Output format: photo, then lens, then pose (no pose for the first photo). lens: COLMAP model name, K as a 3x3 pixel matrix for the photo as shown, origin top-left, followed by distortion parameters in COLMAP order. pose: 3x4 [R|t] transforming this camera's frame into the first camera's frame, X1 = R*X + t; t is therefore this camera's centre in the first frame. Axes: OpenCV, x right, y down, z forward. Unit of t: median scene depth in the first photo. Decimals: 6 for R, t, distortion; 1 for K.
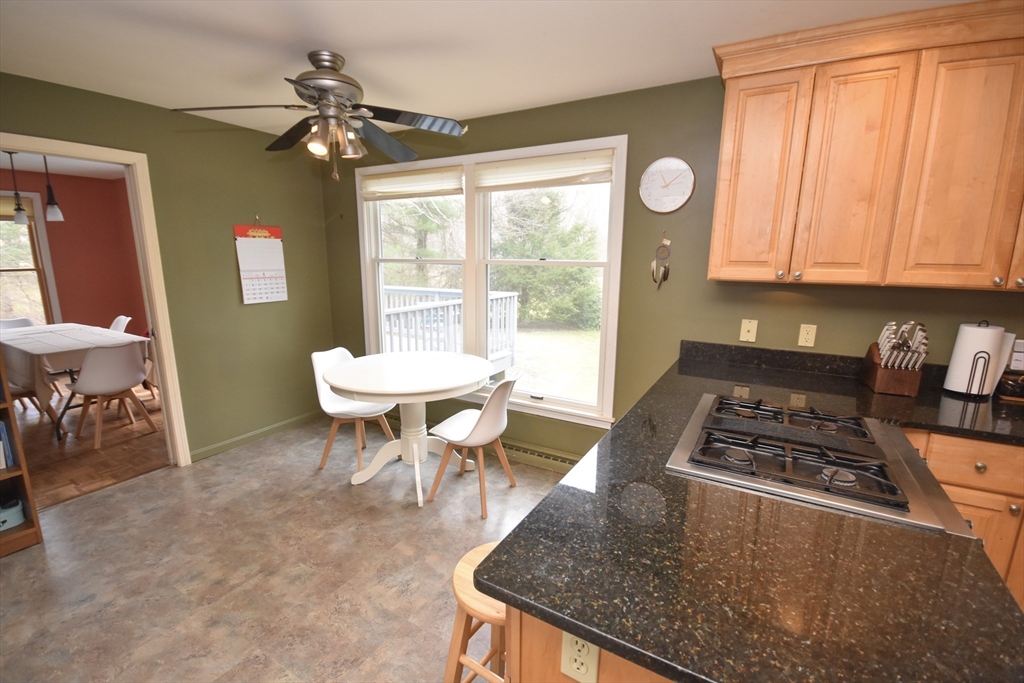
lens RADIAL K [[455.6, 0, 517.0], [0, 455.6, 345.2], [0, 0, 1]] dist [0.013382, -0.006295]
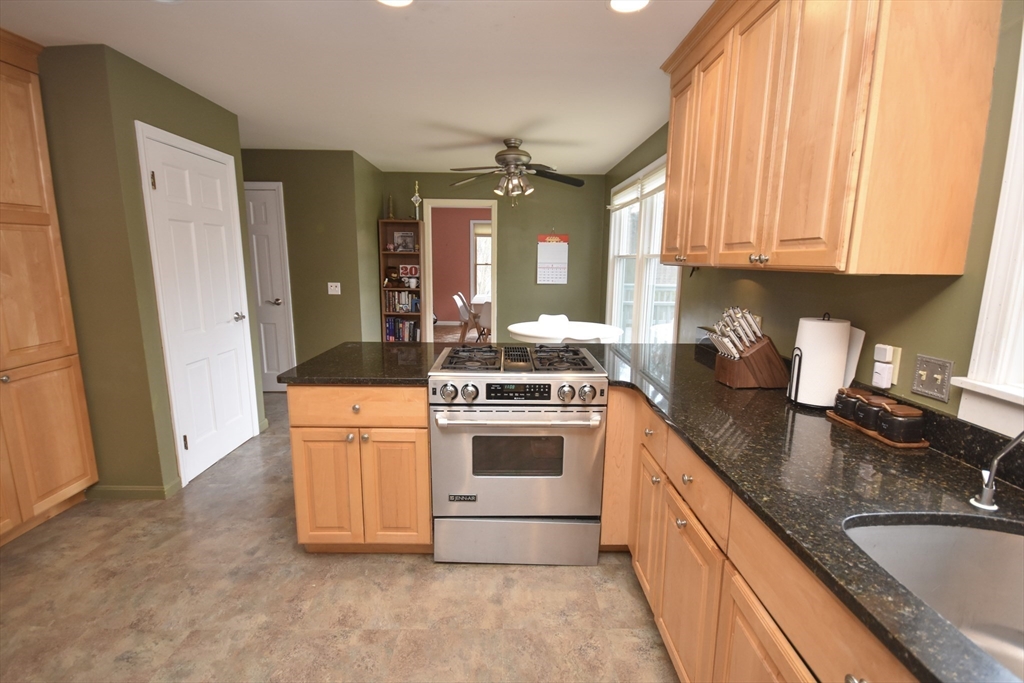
lens RADIAL K [[465.7, 0, 505.7], [0, 465.7, 356.1], [0, 0, 1]] dist [-0.007669, -0.001237]
pose [[0.491386, 0.165744, -0.855026, 1.064597], [-0.155313, 0.982665, 0.101227, 0.017127], [0.856982, 0.083055, 0.508610, 0.110093]]
